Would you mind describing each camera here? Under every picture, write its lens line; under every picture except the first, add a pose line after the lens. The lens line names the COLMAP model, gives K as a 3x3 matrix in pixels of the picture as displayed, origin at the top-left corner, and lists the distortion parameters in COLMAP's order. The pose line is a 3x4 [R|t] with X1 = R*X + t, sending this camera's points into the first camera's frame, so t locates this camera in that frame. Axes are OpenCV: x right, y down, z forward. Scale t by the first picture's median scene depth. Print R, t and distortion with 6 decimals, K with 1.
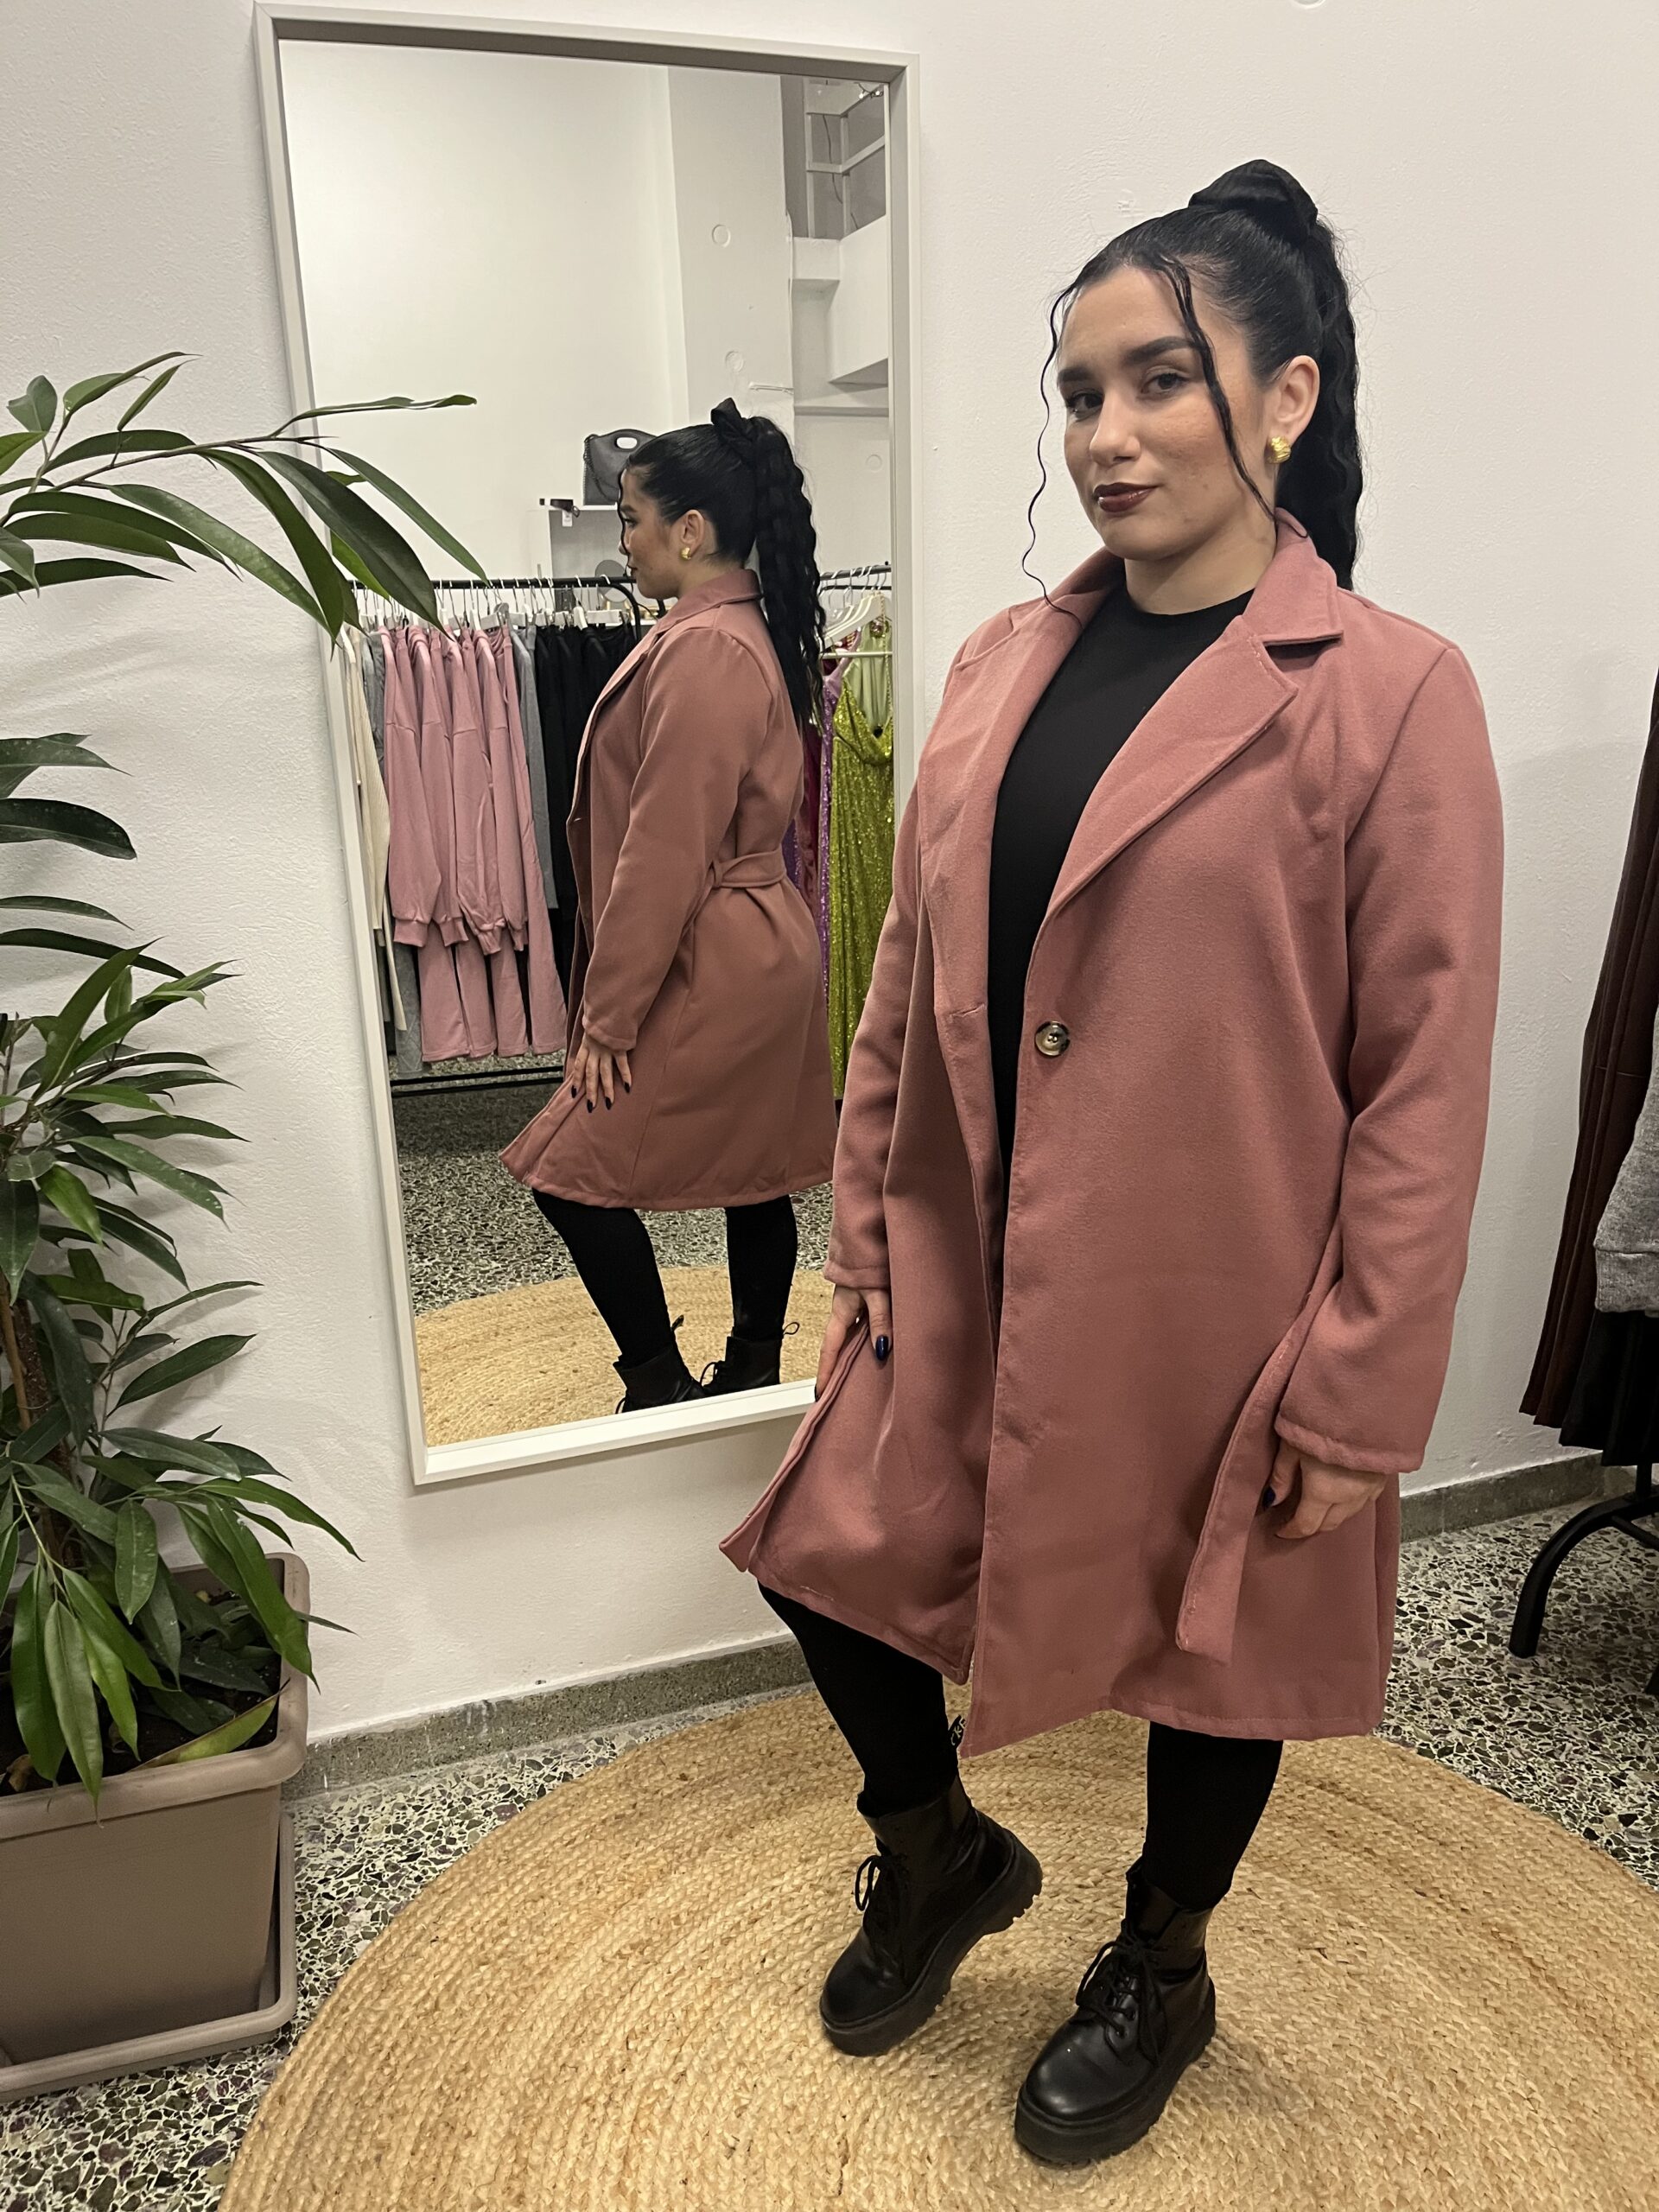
lens RADIAL K [[1655.1, 0, 839.8], [0, 1655.1, 1118.9], [0, 0, 1]] dist [0.087665, -0.120695]
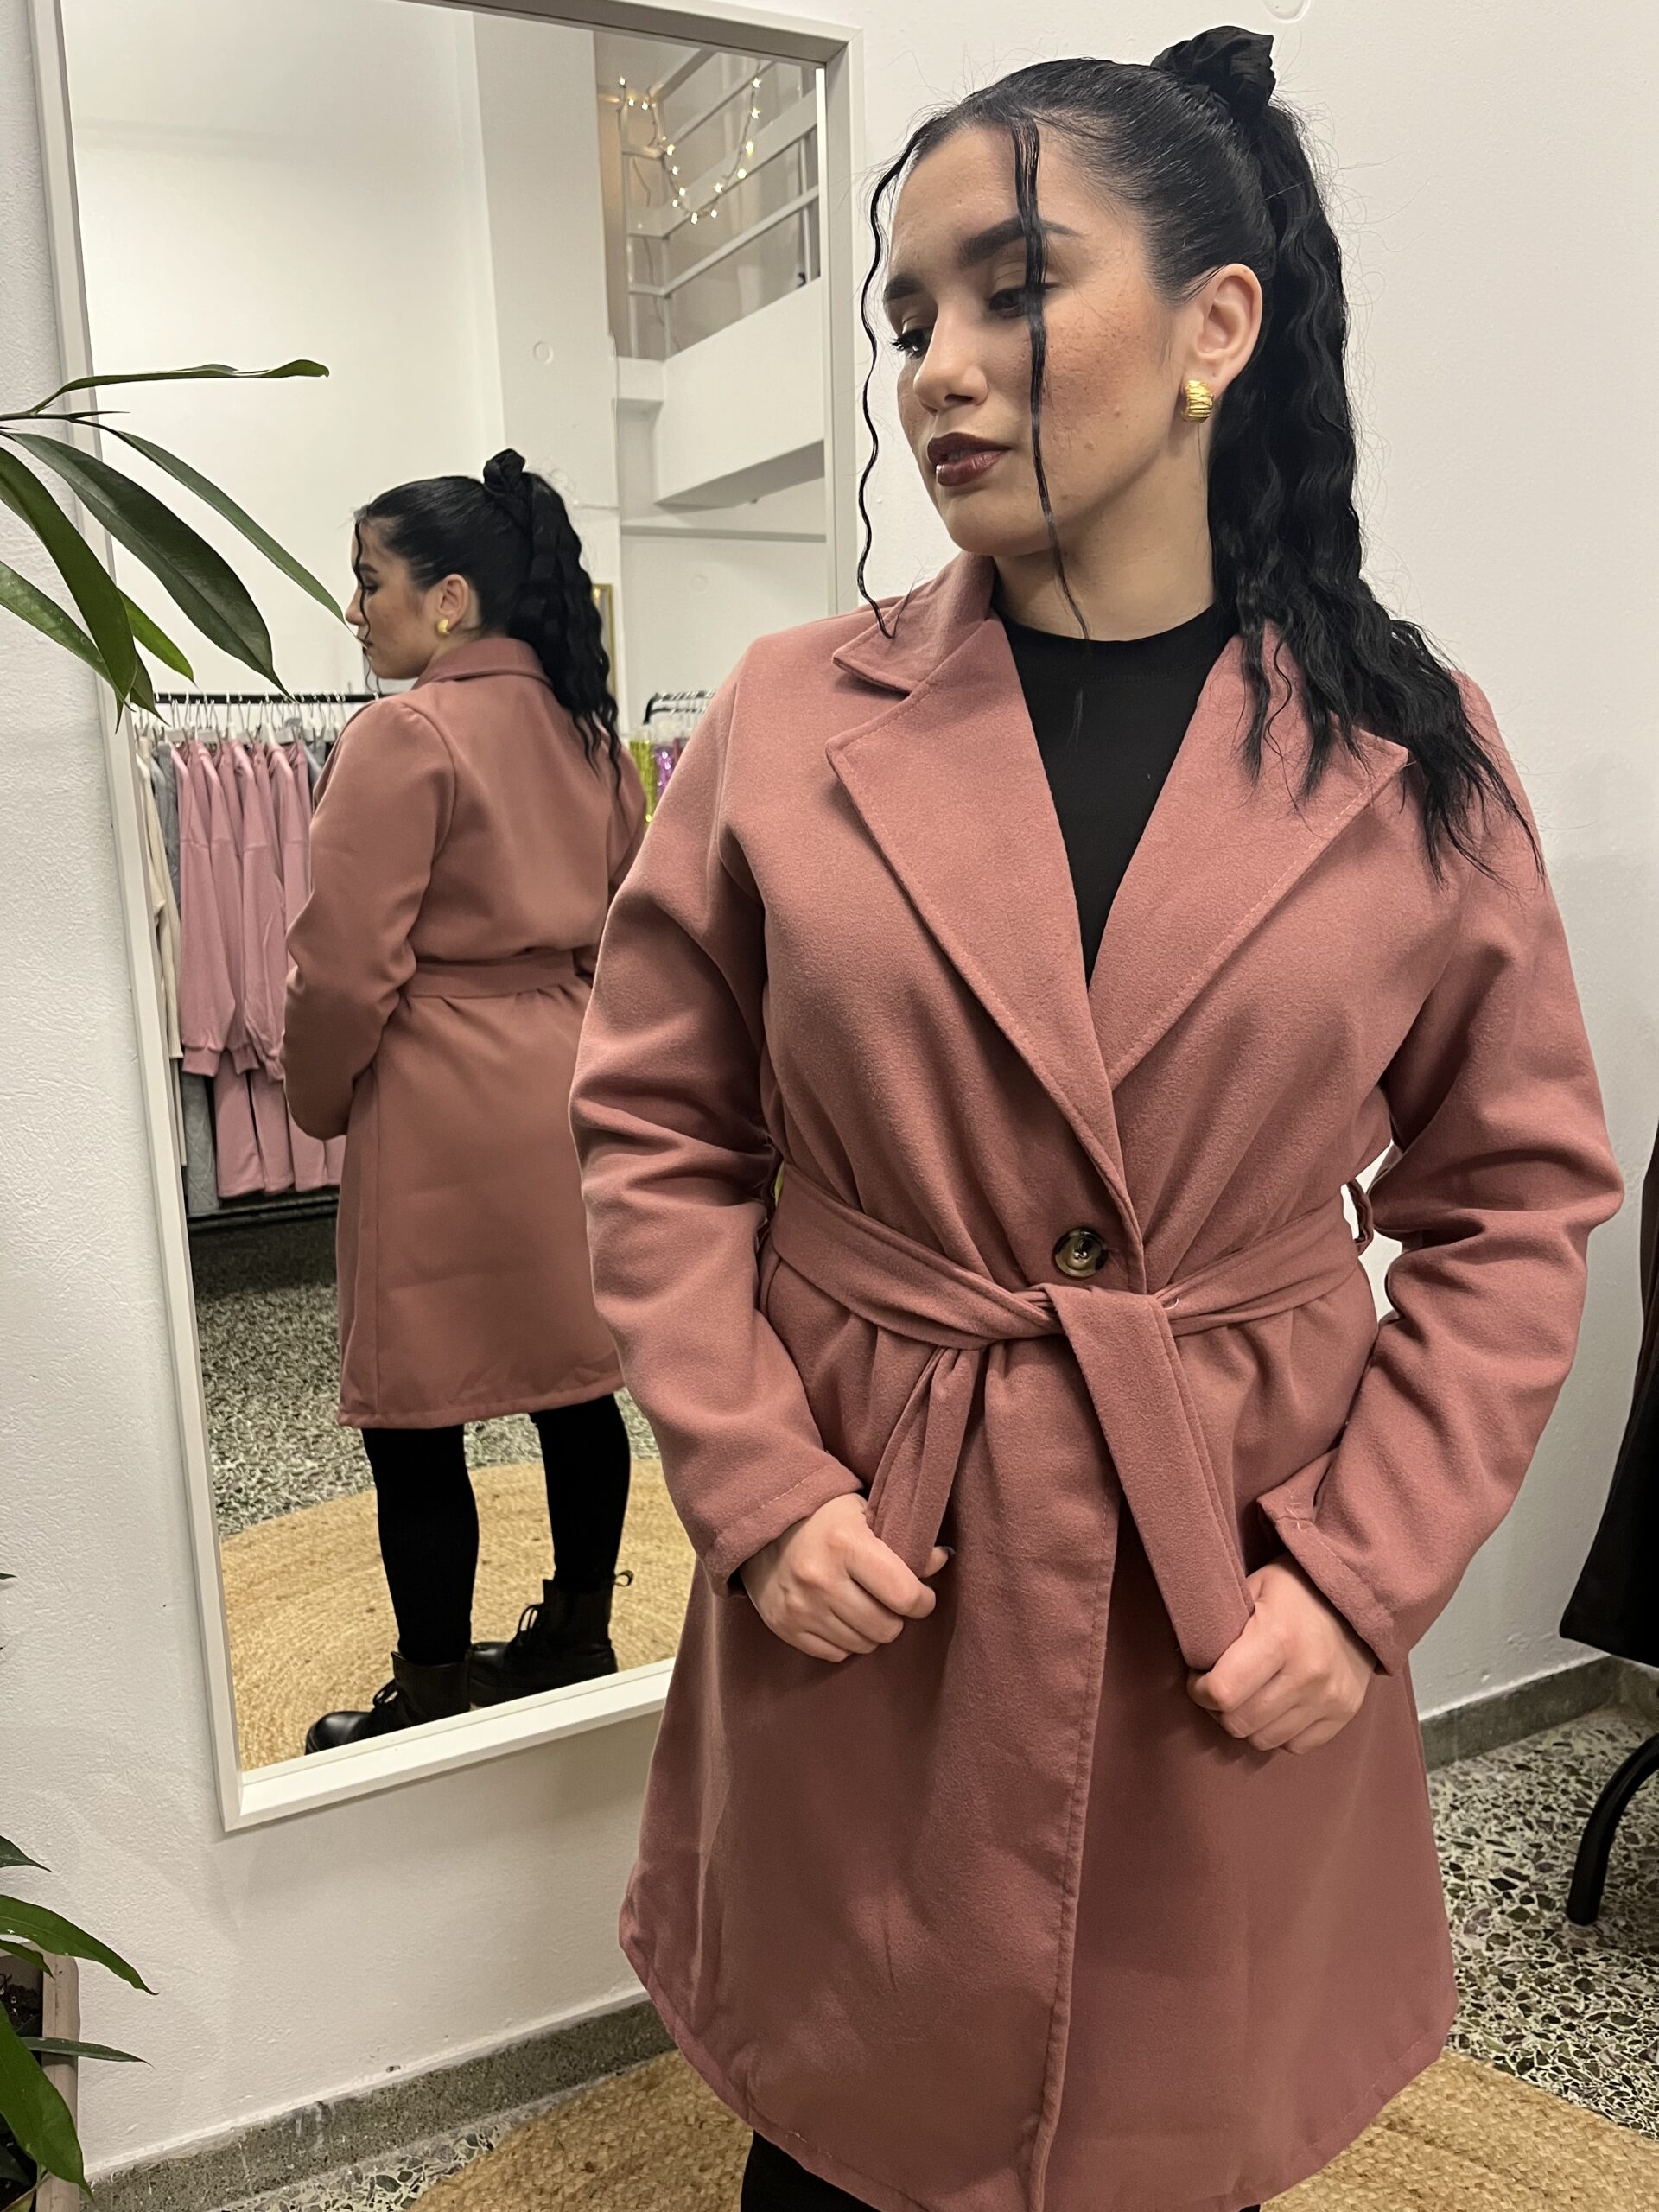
lens RADIAL K [[1655.1, 0, 827.6], [0, 1655.1, 1112.1], [0, 0, 1]] dist [0.087665, -0.120695]
pose [[0.994001, -0.019173, 0.107681, -0.056455], [0.027704, 0.996545, -0.078297, -0.031810], [-0.105808, 0.080810, 0.991098, 0.185720]]
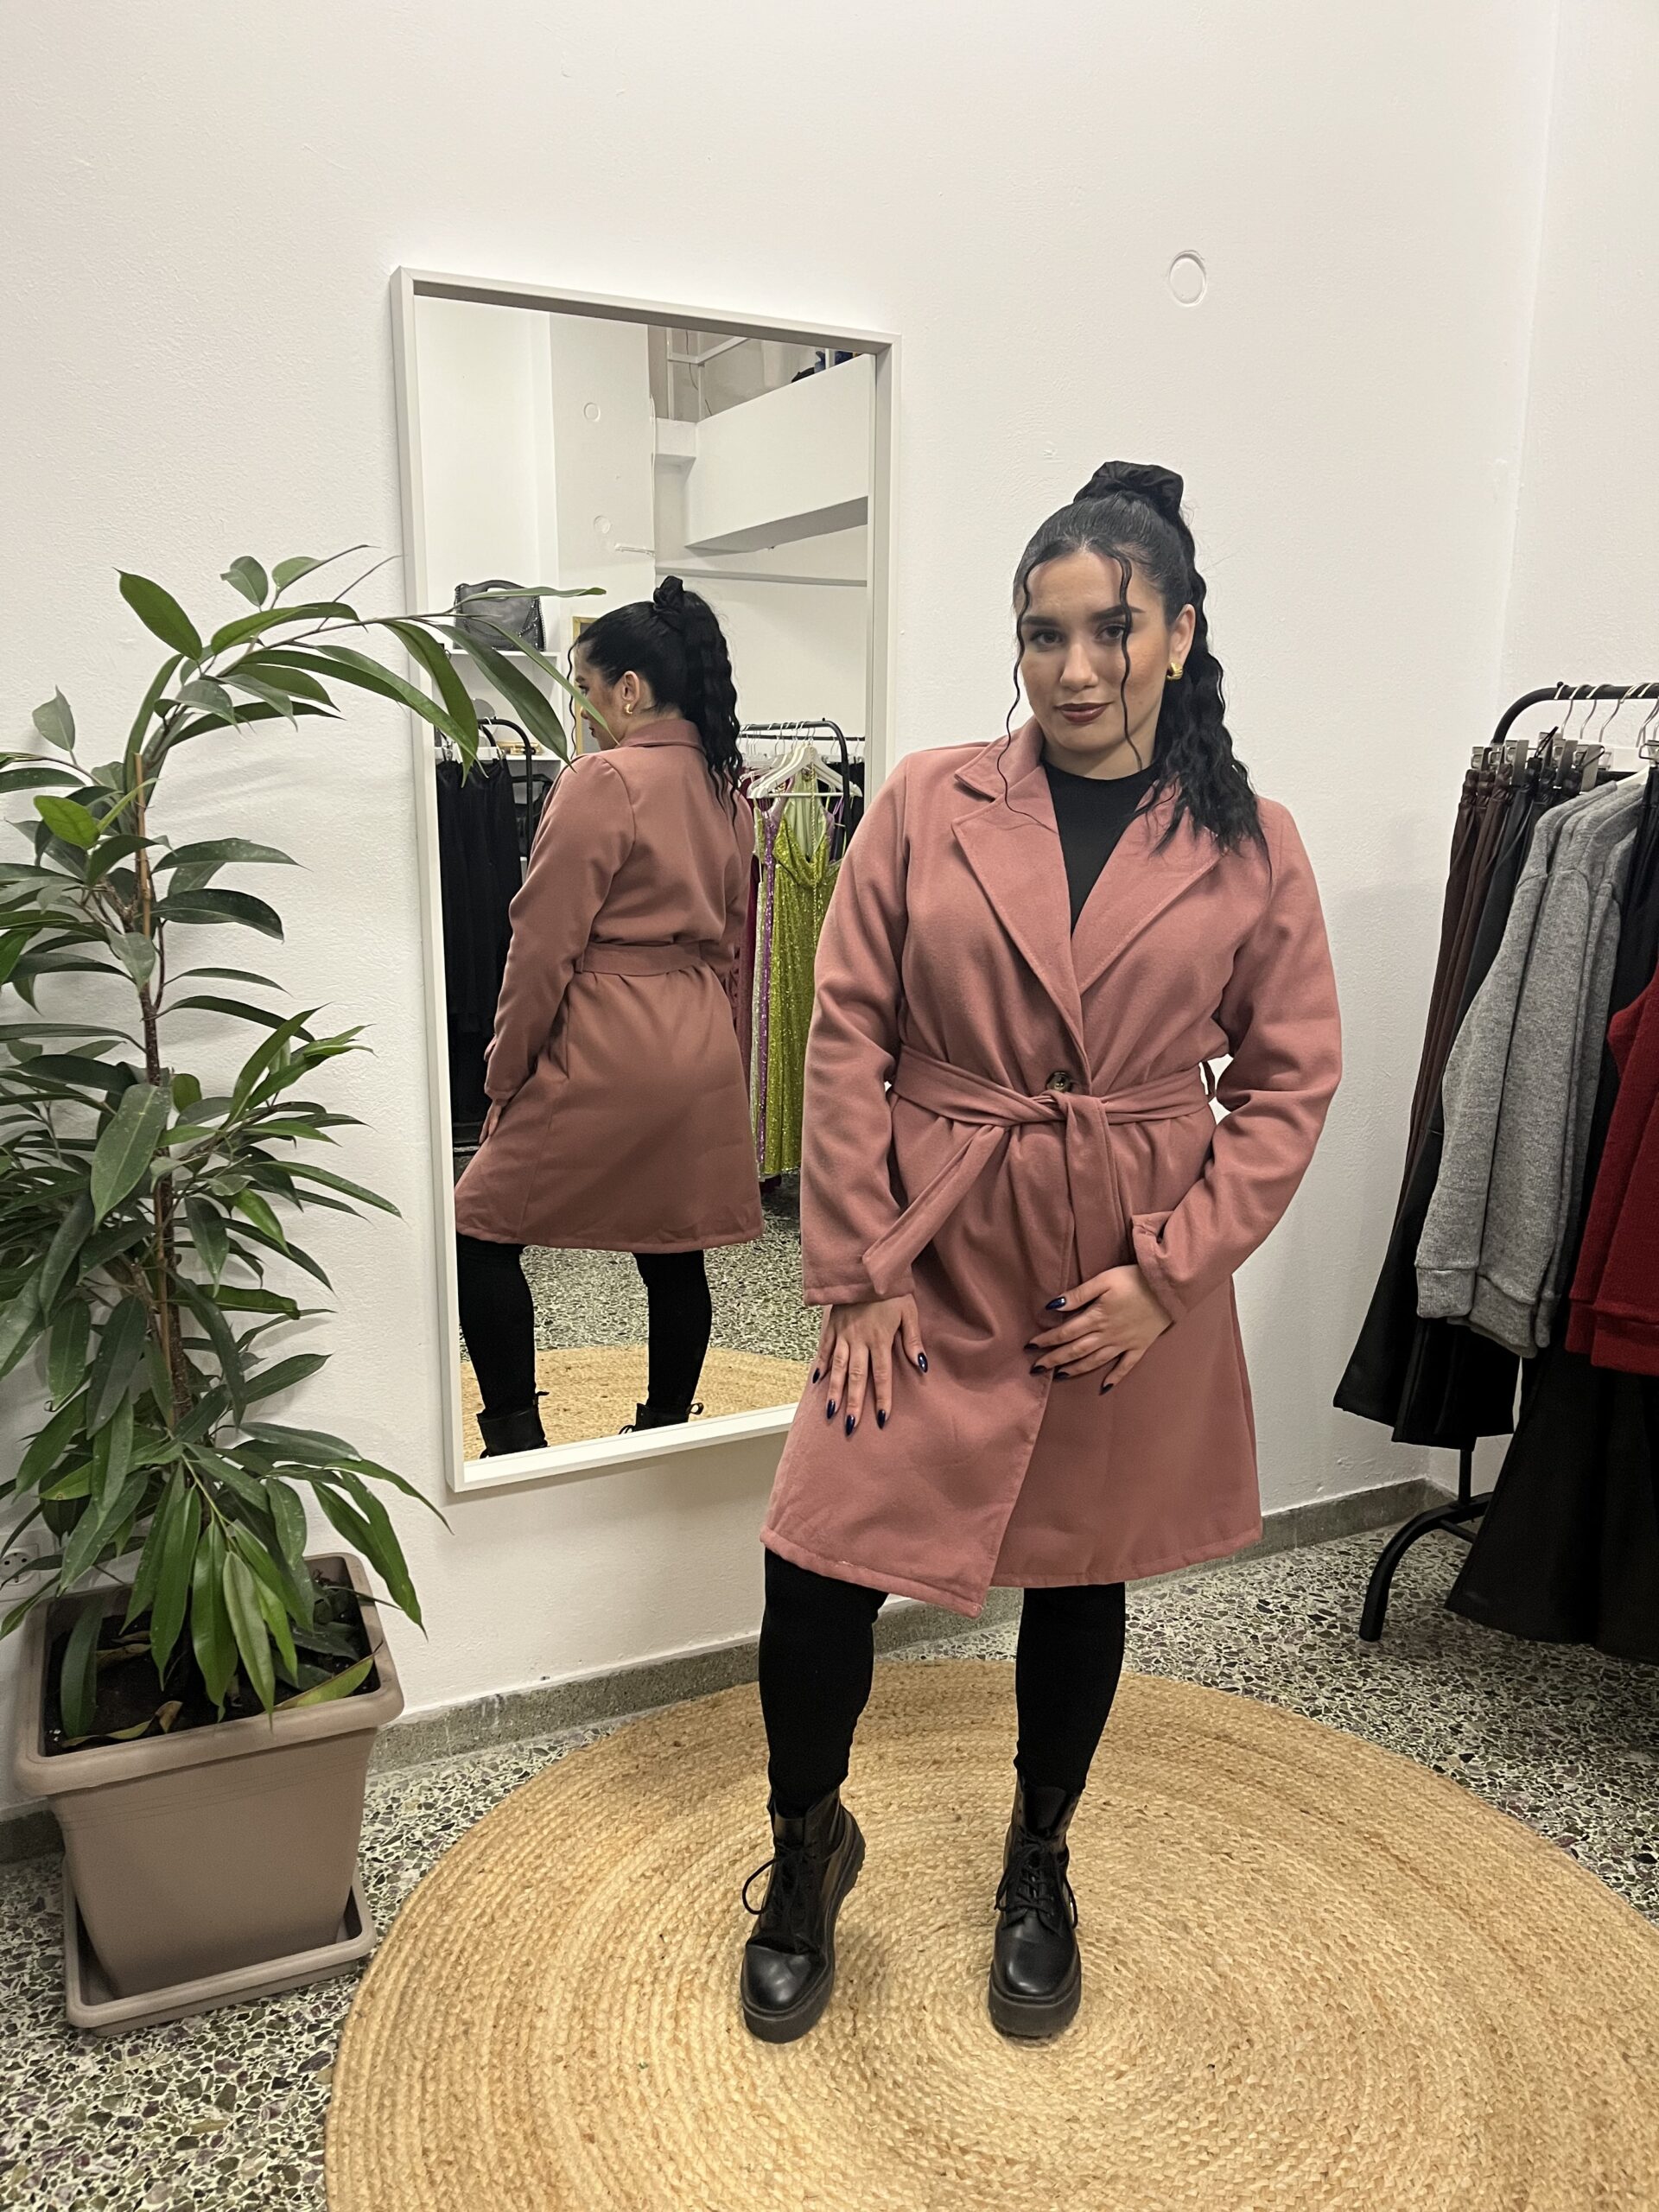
lens RADIAL K [[1655.1, 0, 818.3], [0, 1655.1, 1125.6], [0, 0, 1]] dist [0.087665, -0.120695]
pose [[0.993614, 0.007089, 0.112614, -0.125341], [0.001575, 0.997056, -0.076659, 0.051358], [-0.112825, 0.076346, 0.990677, -0.168107]]
